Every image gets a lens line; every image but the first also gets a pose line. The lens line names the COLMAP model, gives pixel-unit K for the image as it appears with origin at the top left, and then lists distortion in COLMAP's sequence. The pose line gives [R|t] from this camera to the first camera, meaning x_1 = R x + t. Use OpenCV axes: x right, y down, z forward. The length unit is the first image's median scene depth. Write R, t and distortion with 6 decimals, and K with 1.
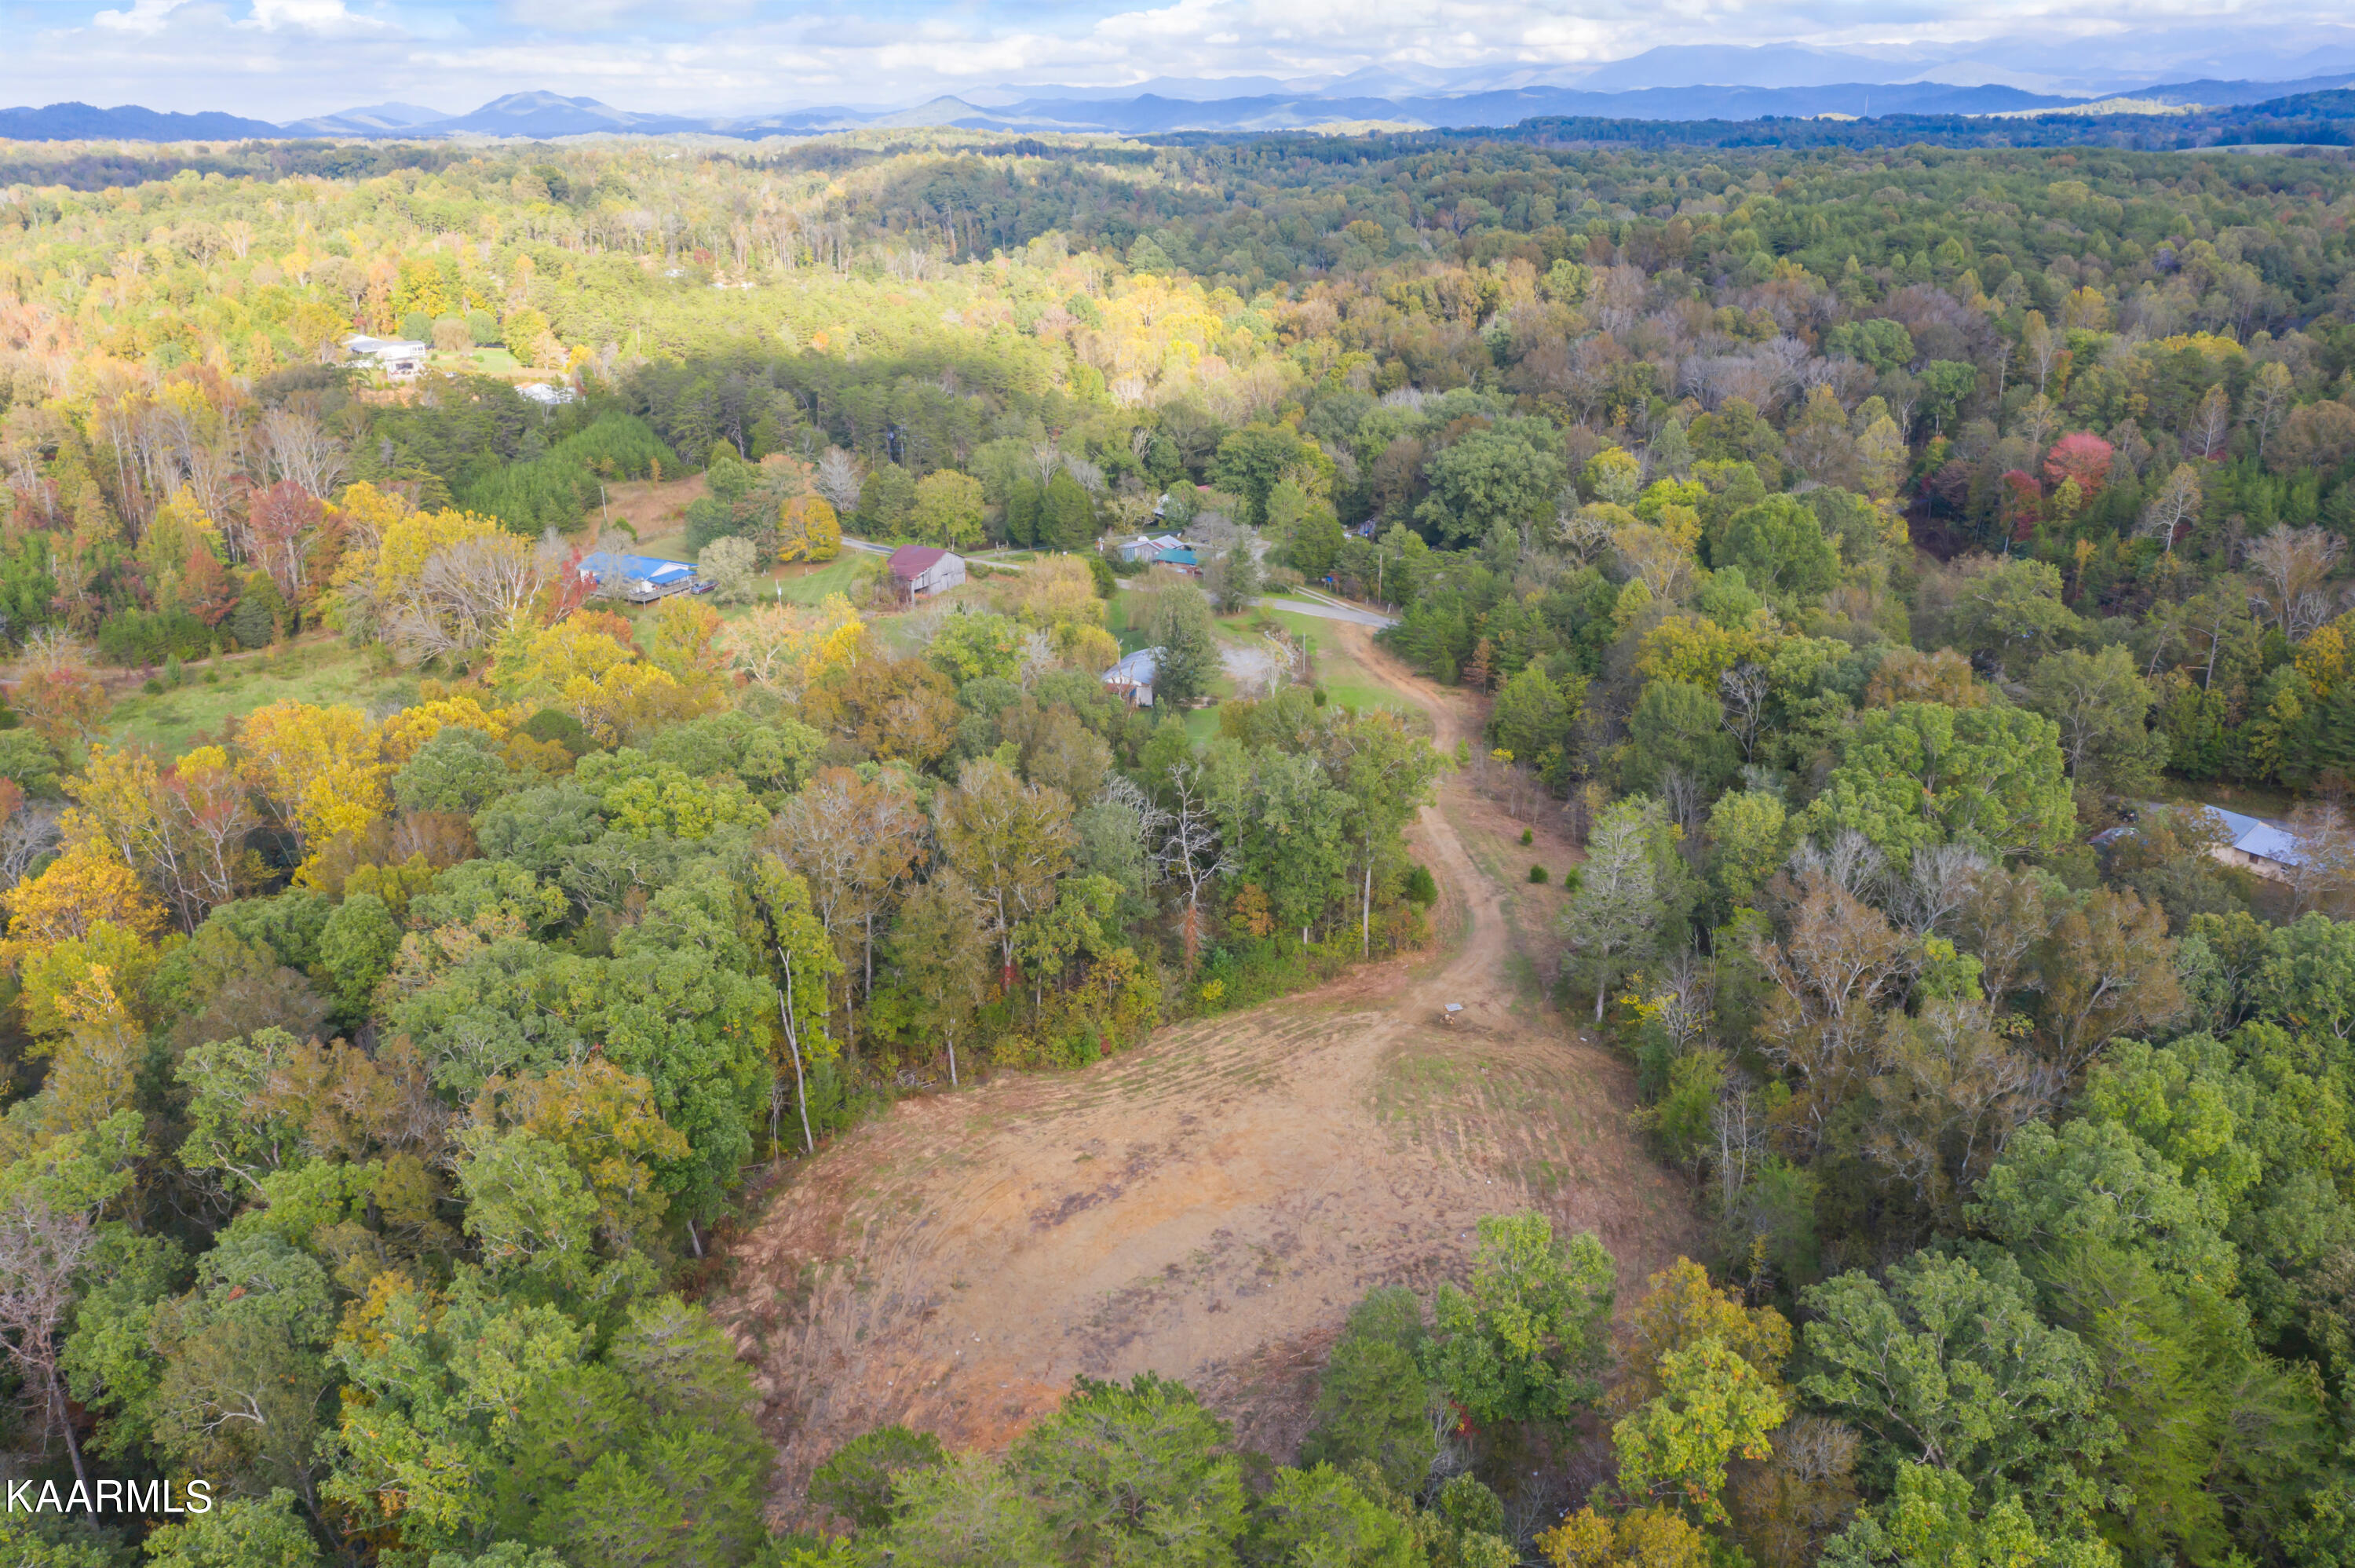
lens RADIAL K [[1854.7, 0, 1175.9], [0, 1854.7, 782.3], [0, 0, 1]] dist [-0.010578, 0.009738]
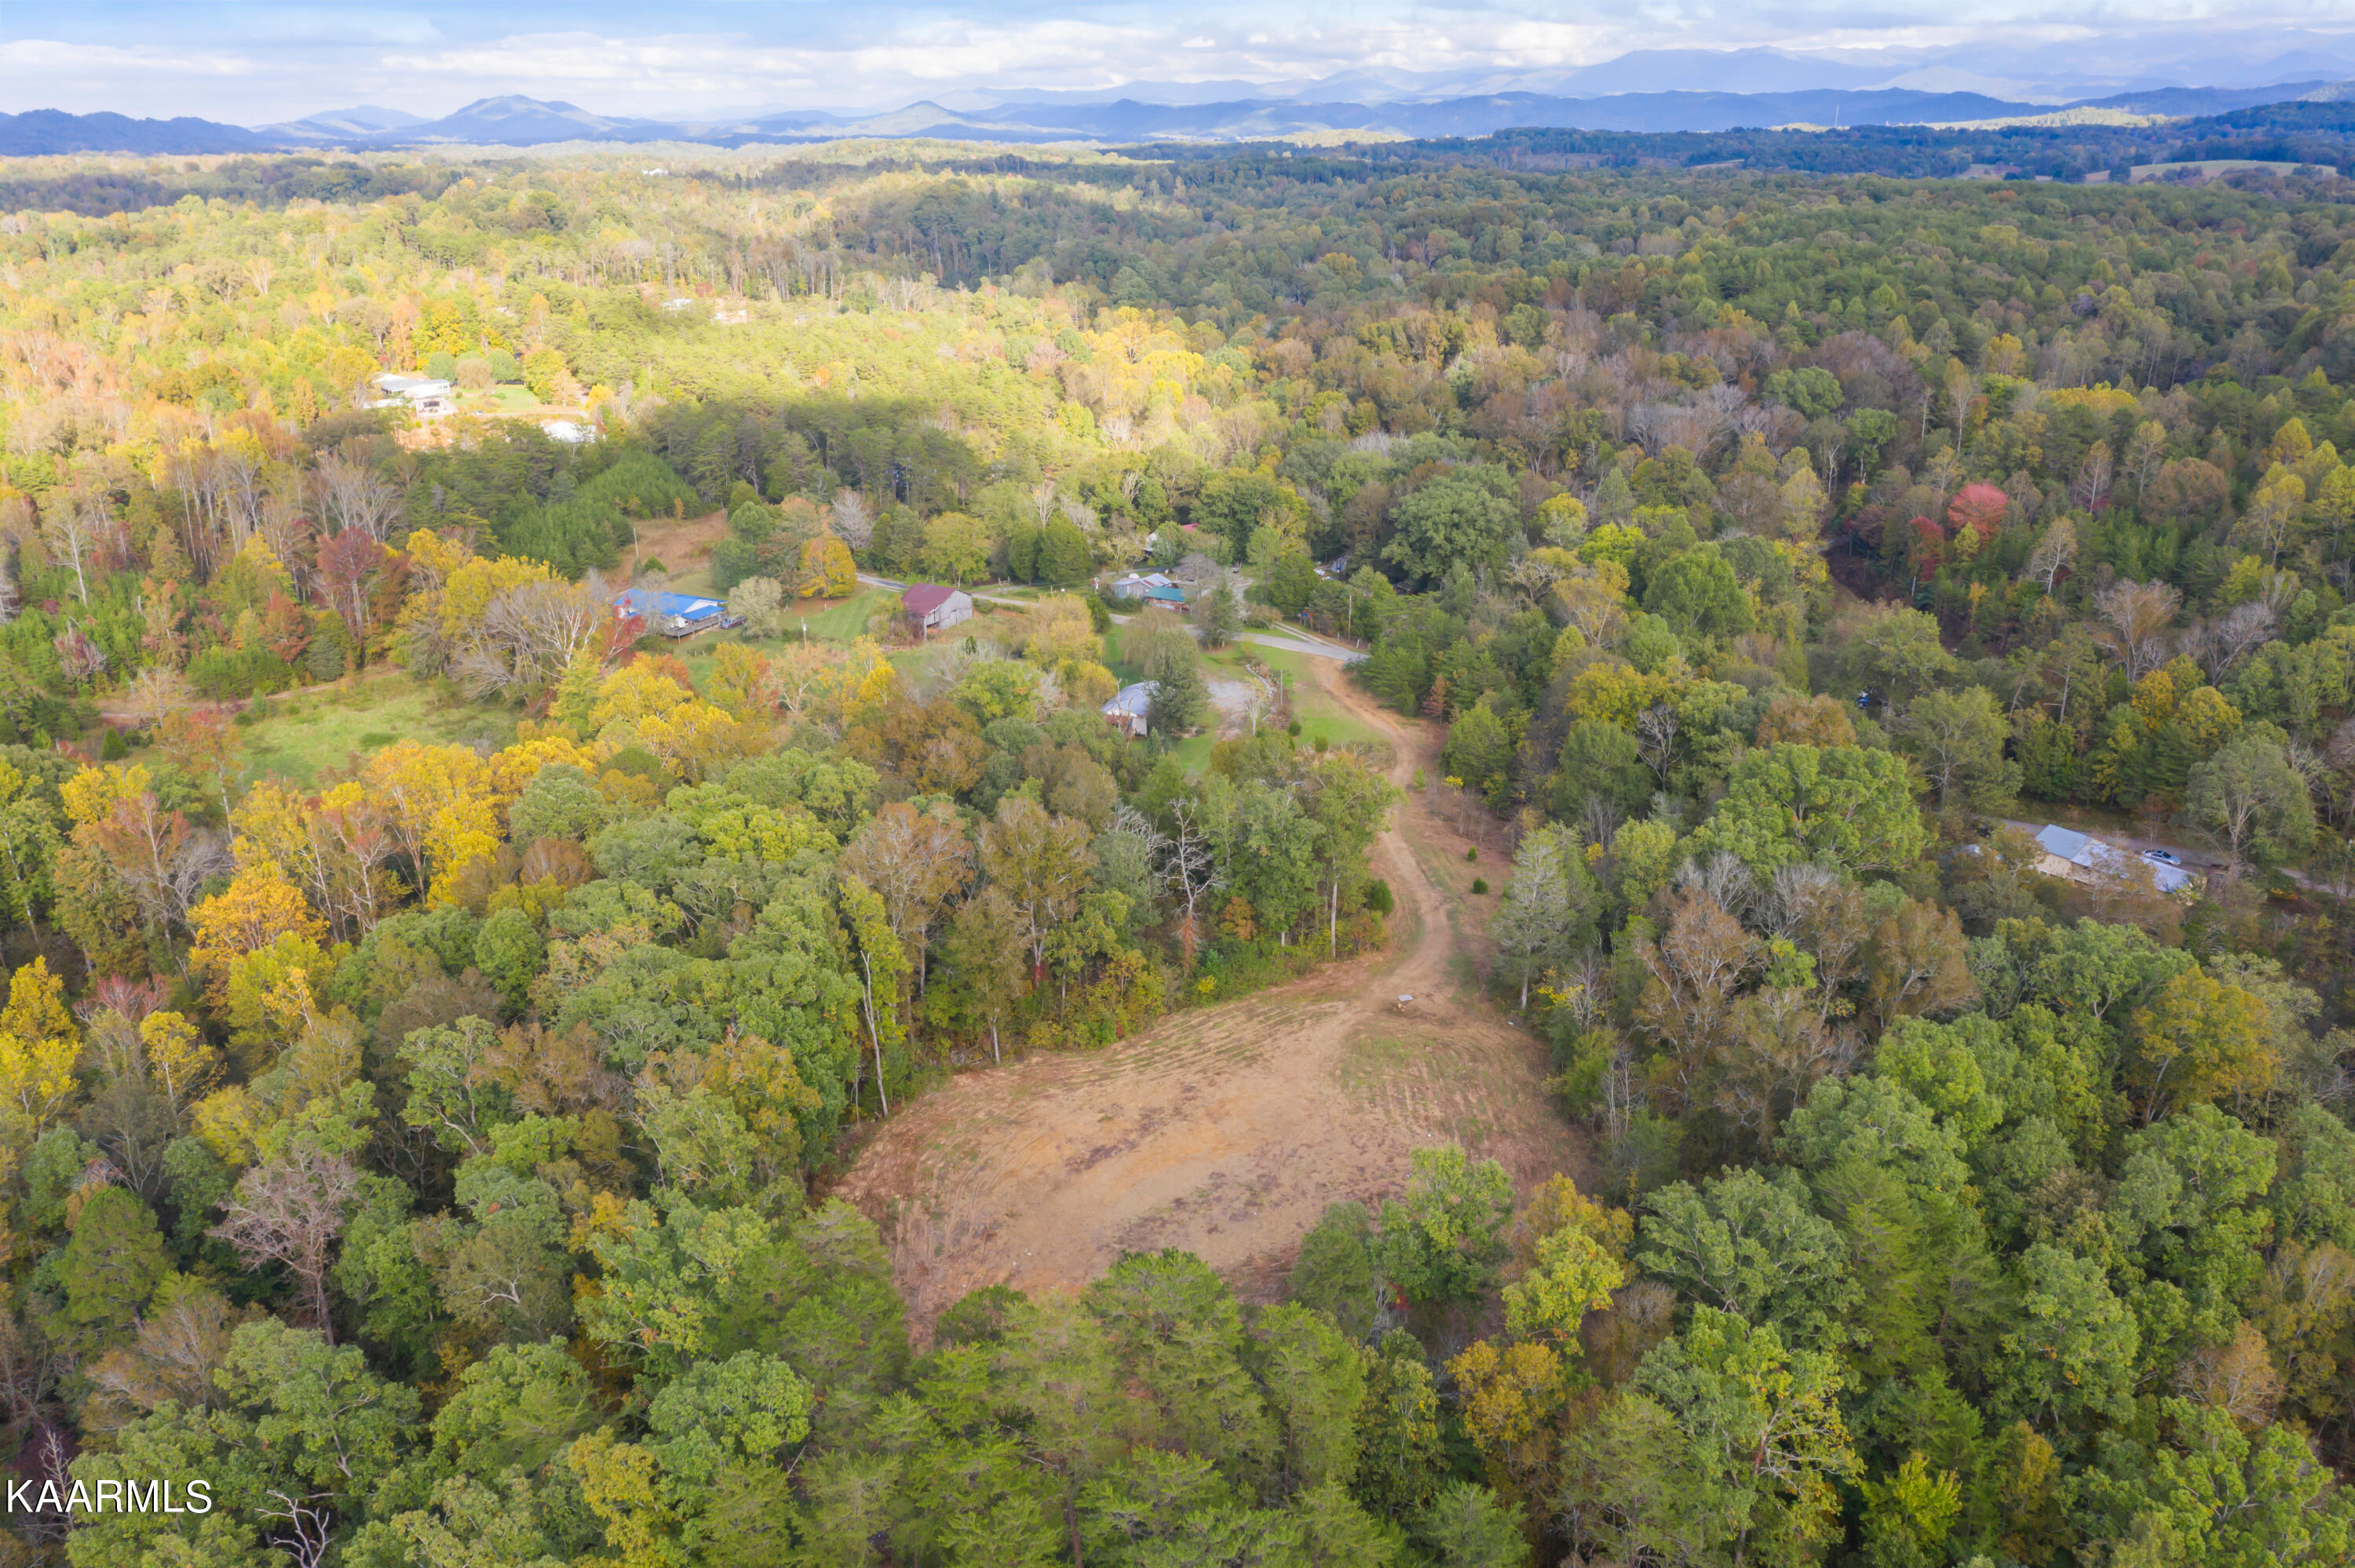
lens RADIAL K [[1854.7, 0, 1176.7], [0, 1854.7, 787.5], [0, 0, 1]] dist [-0.010578, 0.009738]
pose [[0.999924, -0.003548, 0.011844, -0.007125], [0.003535, 0.999993, 0.001084, -0.009581], [-0.011848, -0.001042, 0.999929, -0.110714]]
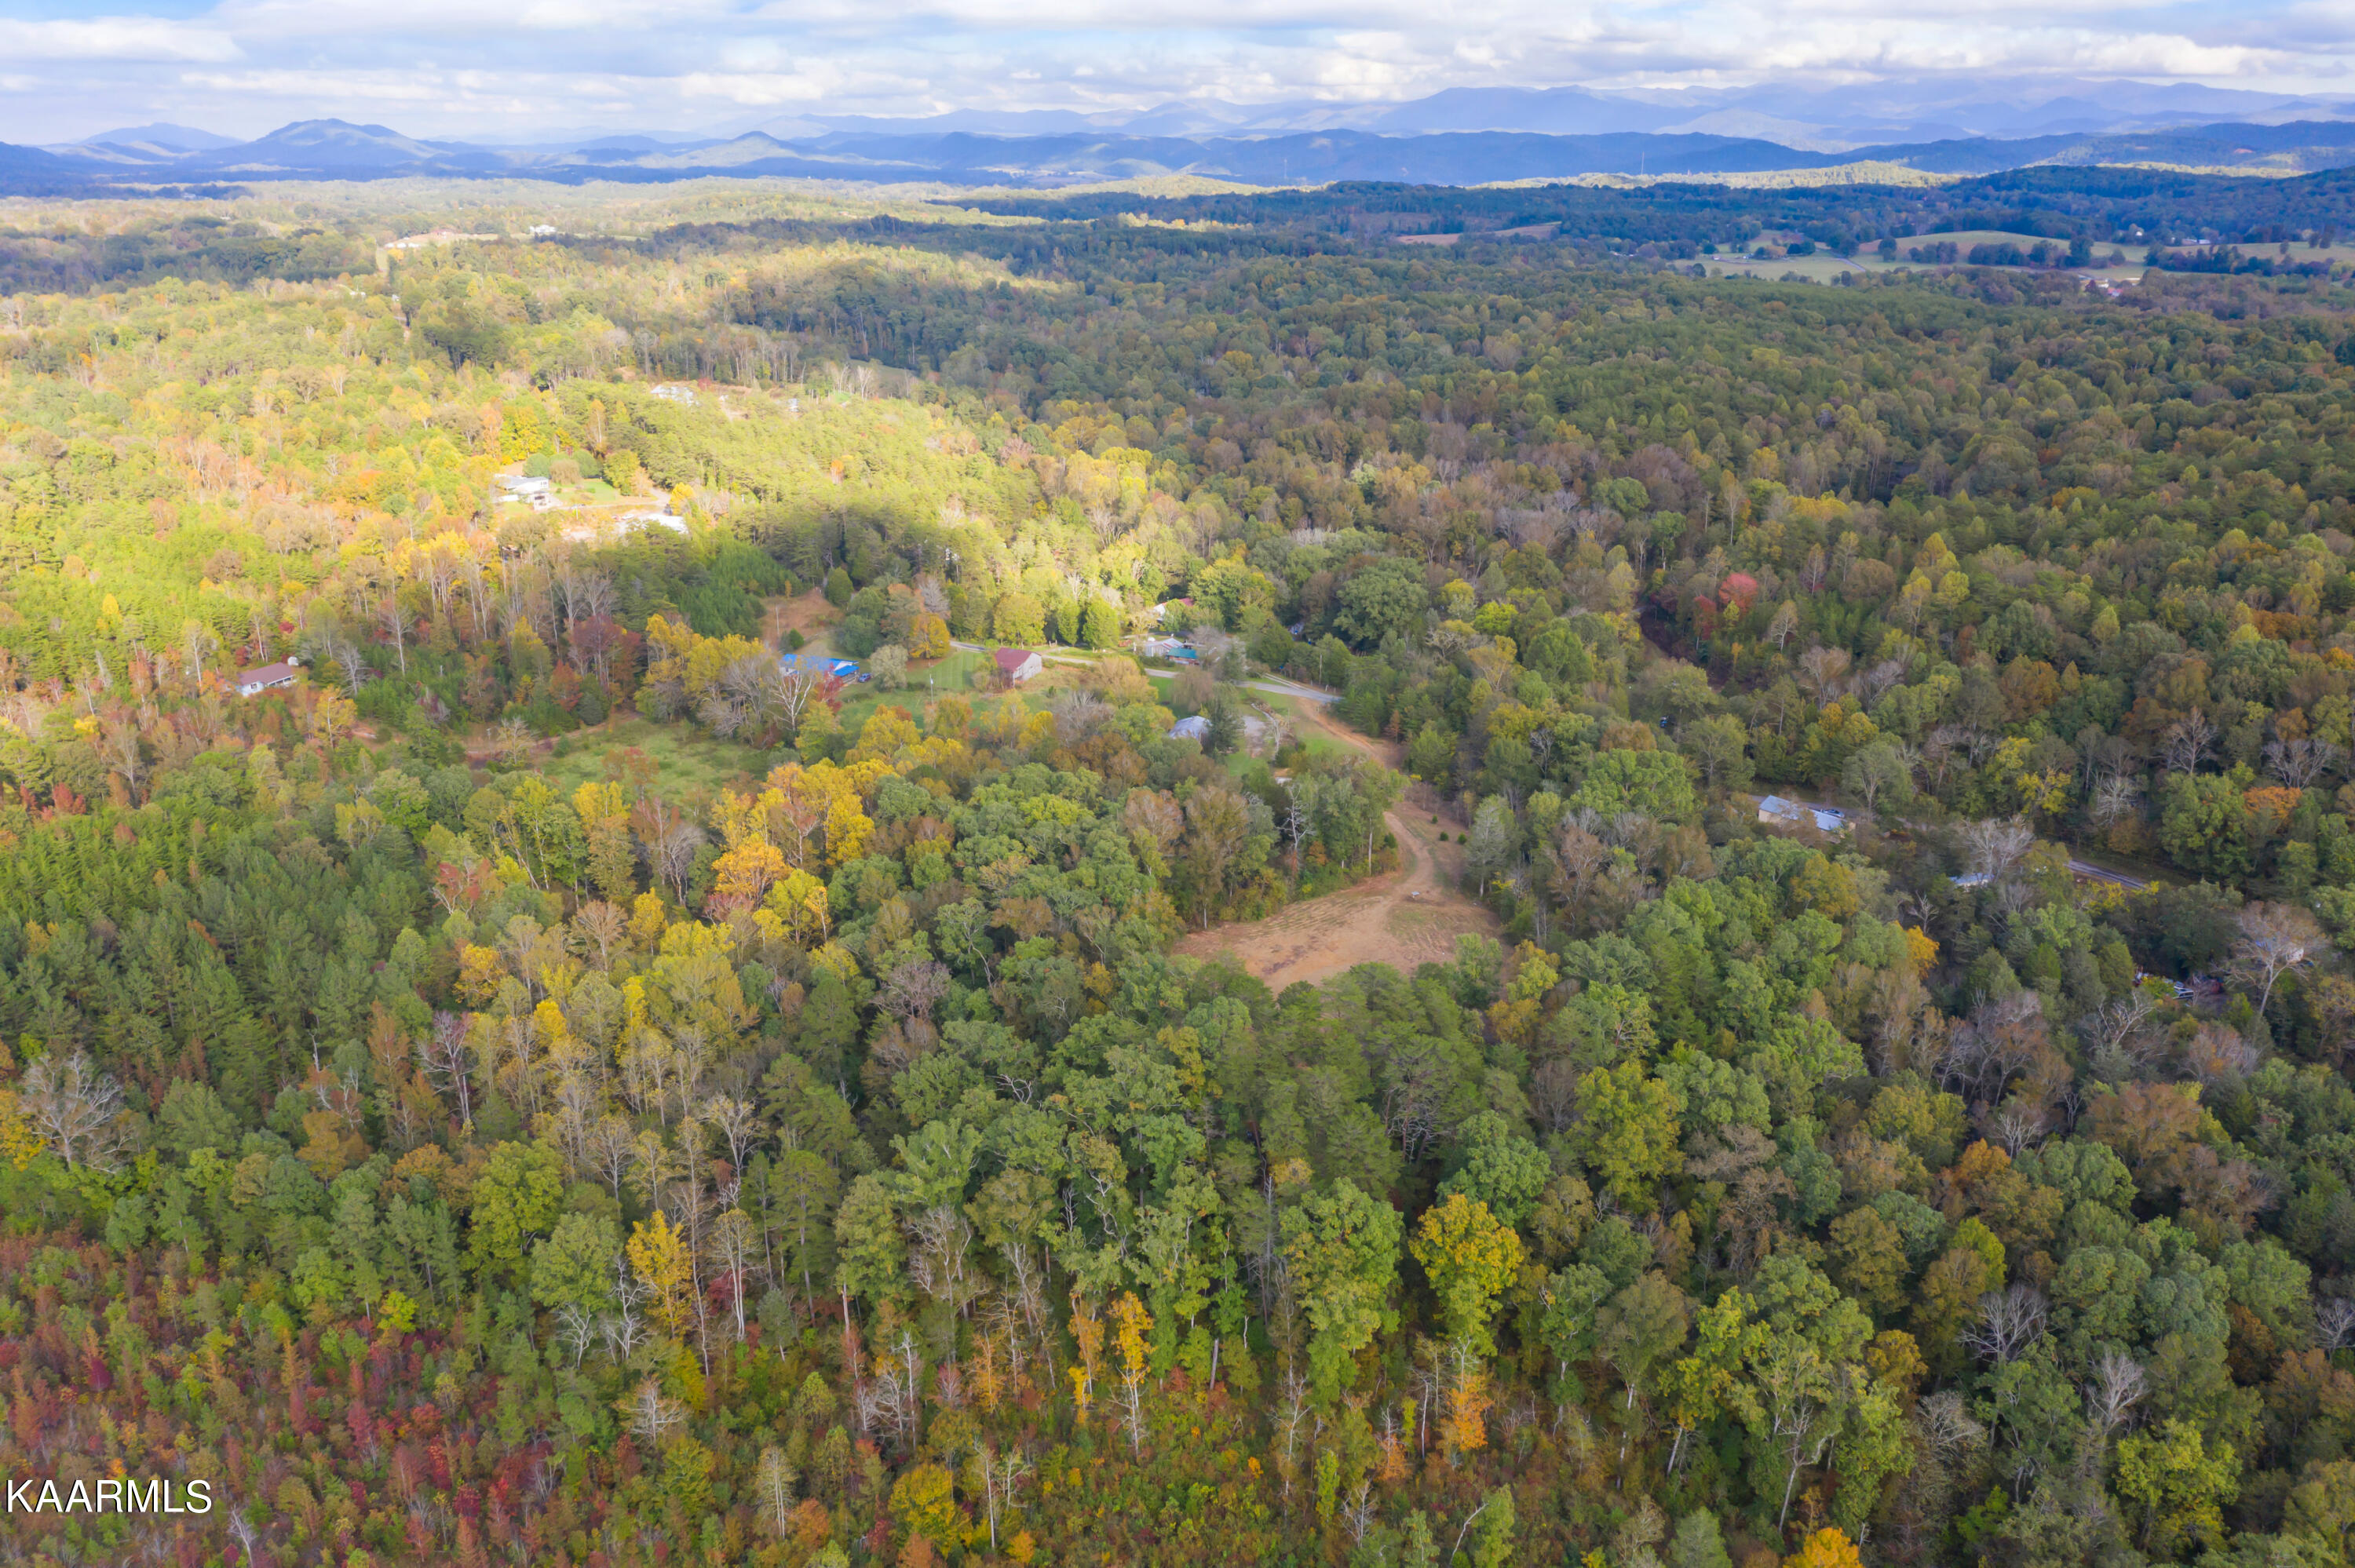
lens RADIAL K [[1854.7, 0, 1179.8], [0, 1854.7, 789.5], [0, 0, 1]] dist [-0.010578, 0.009738]
pose [[0.994549, -0.021779, 0.101975, -0.182623], [0.022877, 0.999692, -0.009606, 0.007024], [-0.101734, 0.011886, 0.994741, -0.604717]]
